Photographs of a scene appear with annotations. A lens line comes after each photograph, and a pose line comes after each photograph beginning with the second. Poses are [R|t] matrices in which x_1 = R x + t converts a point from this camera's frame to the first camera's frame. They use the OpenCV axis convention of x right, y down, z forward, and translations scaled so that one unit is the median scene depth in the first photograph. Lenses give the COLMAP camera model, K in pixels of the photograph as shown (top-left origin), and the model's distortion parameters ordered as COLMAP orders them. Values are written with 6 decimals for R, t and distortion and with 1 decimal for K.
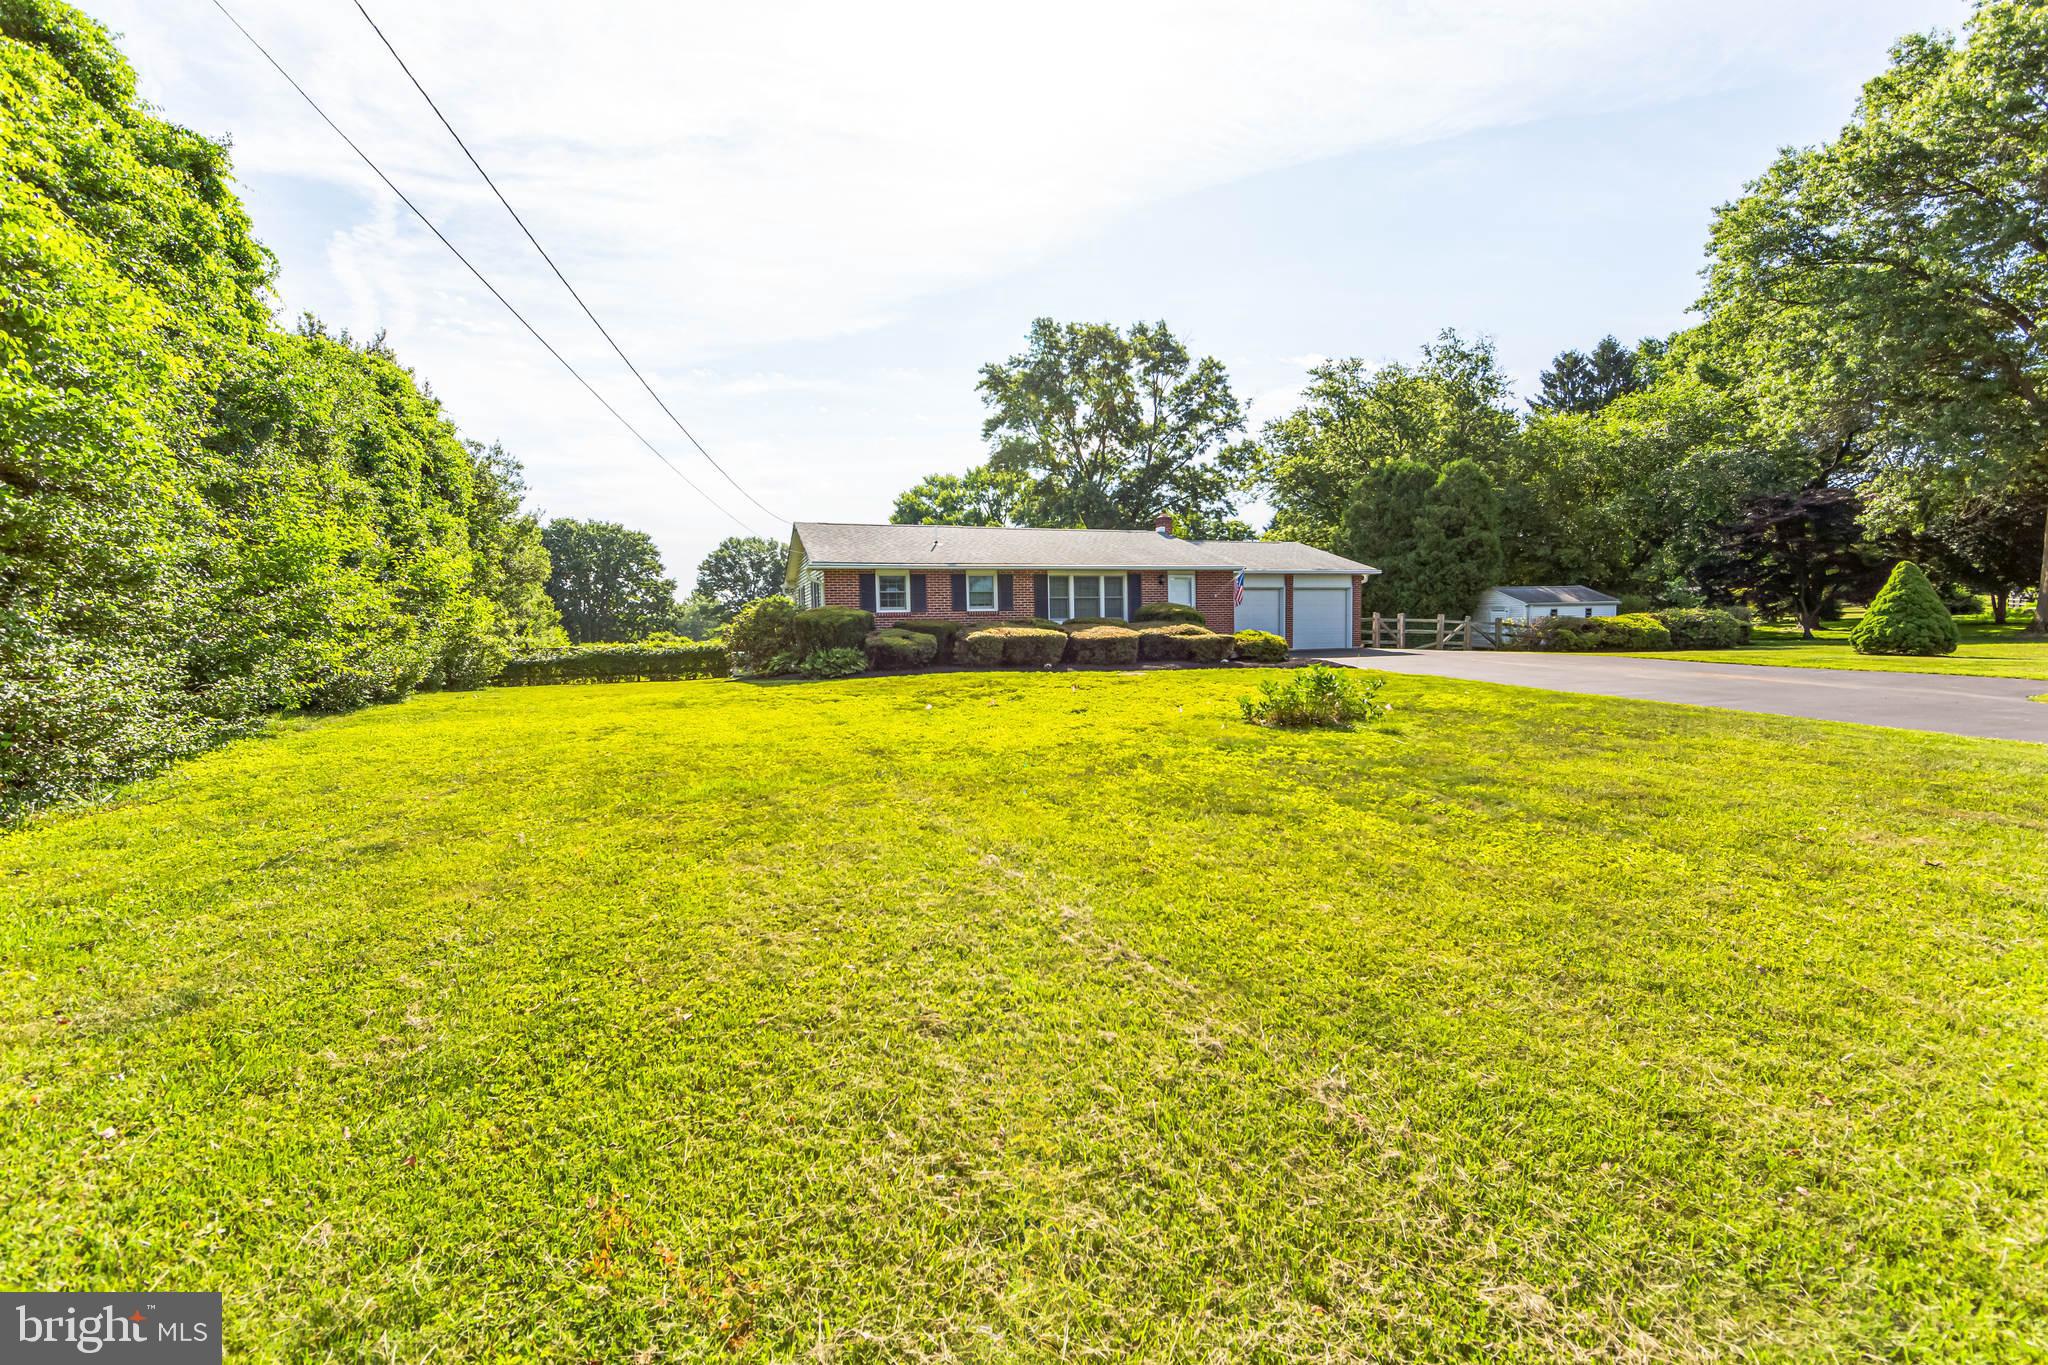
lens RADIAL K [[809.6, 0, 1028.3], [0, 809.6, 680.5], [0, 0, 1]] dist [0.000123, -0.000237]
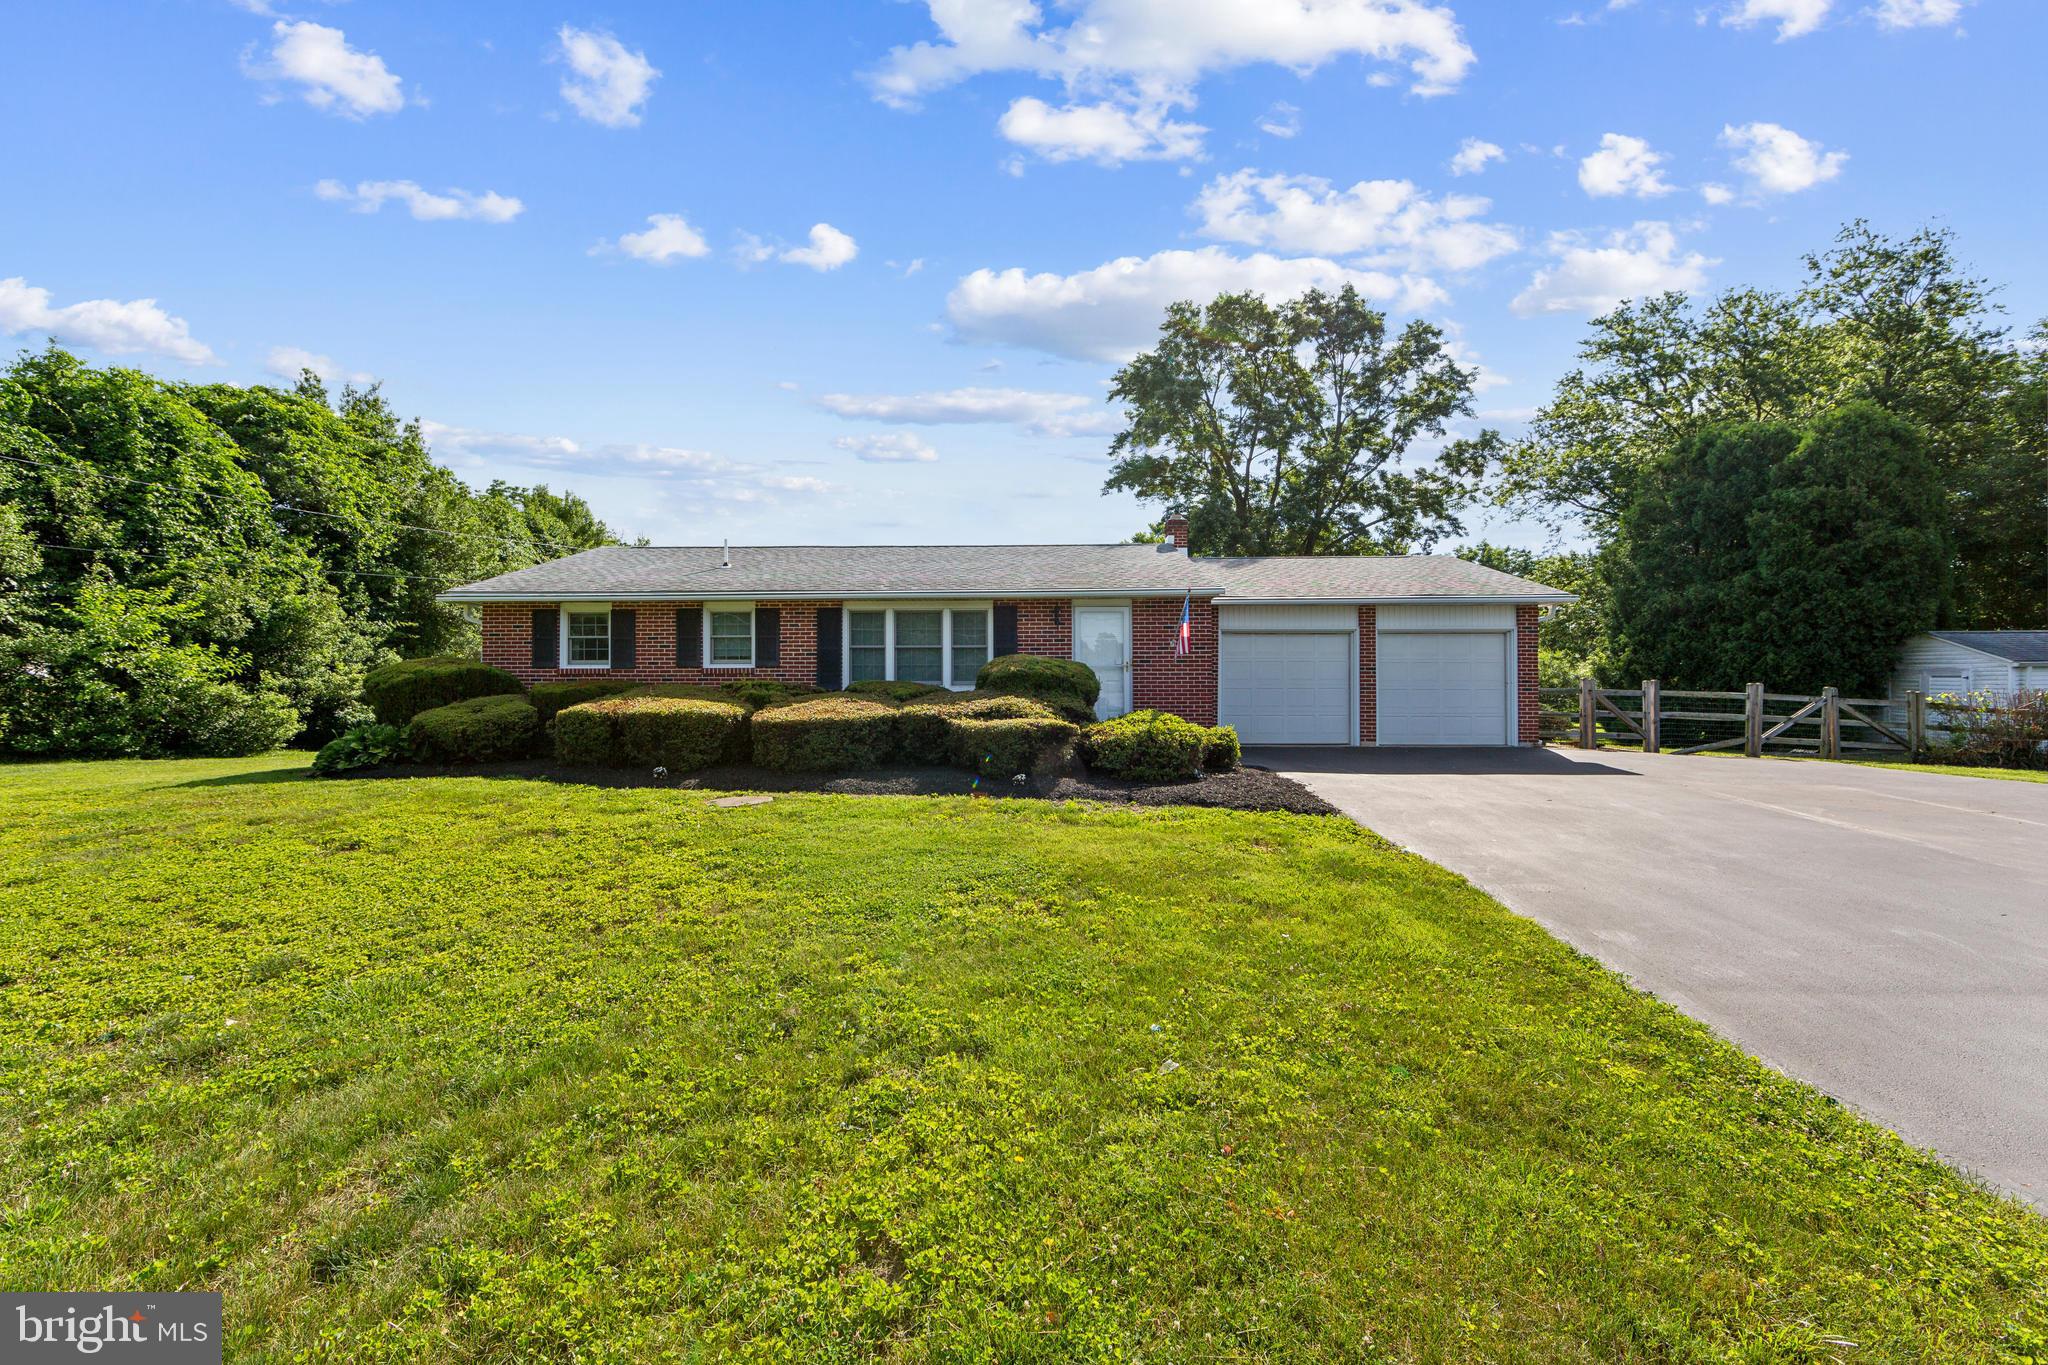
lens RADIAL K [[799.6, 0, 1024.0], [0, 799.6, 682.5], [0, 0, 1]] dist [-0.001721, -0.000512]
pose [[0.926691, 0.016317, -0.375470, 0.183015], [-0.040983, 0.997486, -0.057802, -0.023235], [0.373583, 0.068953, 0.925031, 0.247933]]
